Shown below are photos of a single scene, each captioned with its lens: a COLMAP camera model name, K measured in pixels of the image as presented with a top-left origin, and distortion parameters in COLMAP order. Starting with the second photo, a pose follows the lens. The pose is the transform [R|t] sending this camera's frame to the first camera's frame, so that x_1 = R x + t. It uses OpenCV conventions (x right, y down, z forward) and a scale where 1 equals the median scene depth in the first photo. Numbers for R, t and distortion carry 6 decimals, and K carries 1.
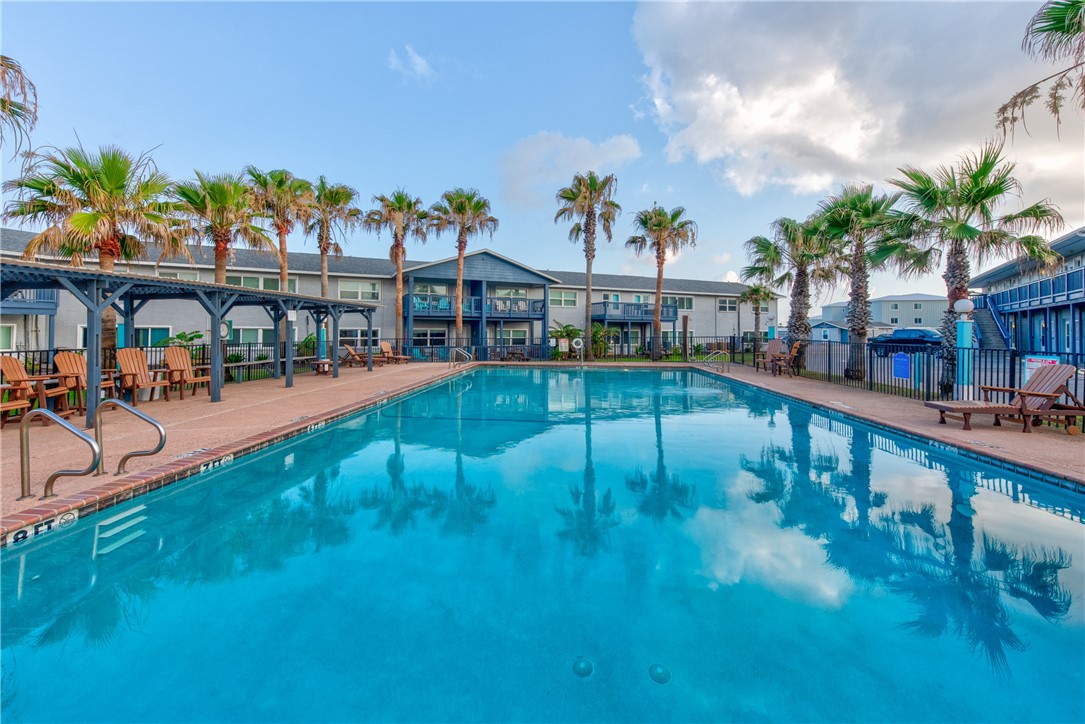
lens RADIAL K [[442.2, 0, 525.7], [0, 442.2, 325.3], [0, 0, 1]] dist [0.009934, -0.000562]
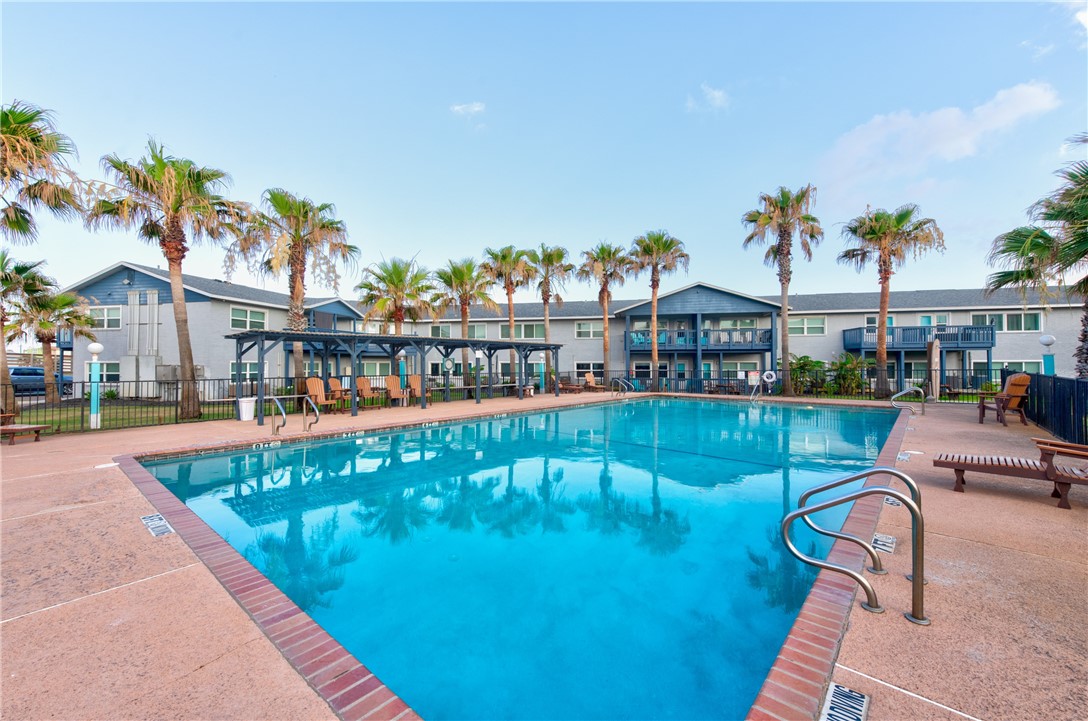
lens RADIAL K [[424.6, 0, 541.1], [0, 424.6, 356.8], [0, 0, 1]] dist [-0.012260, 0.000368]
pose [[0.802874, -0.015817, -0.595940, 0.246754], [0.013073, 0.999875, -0.008926, 0.002229], [0.596006, -0.000624, 0.802980, 0.008408]]
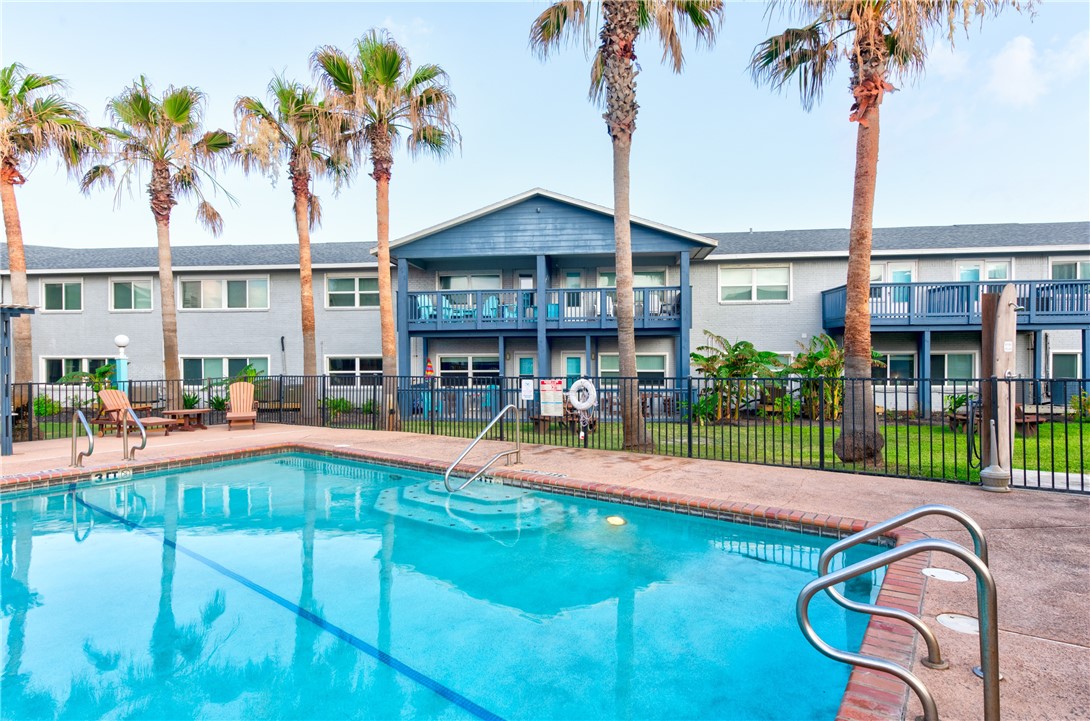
lens RADIAL K [[579.0, 0, 548.8], [0, 579.0, 352.9], [0, 0, 1]] dist [-0.001495, -0.001300]
pose [[0.867862, -0.013718, -0.496616, 0.297561], [0.016766, 0.999858, 0.001681, 0.008493], [0.496523, -0.009785, 0.867969, 0.574412]]
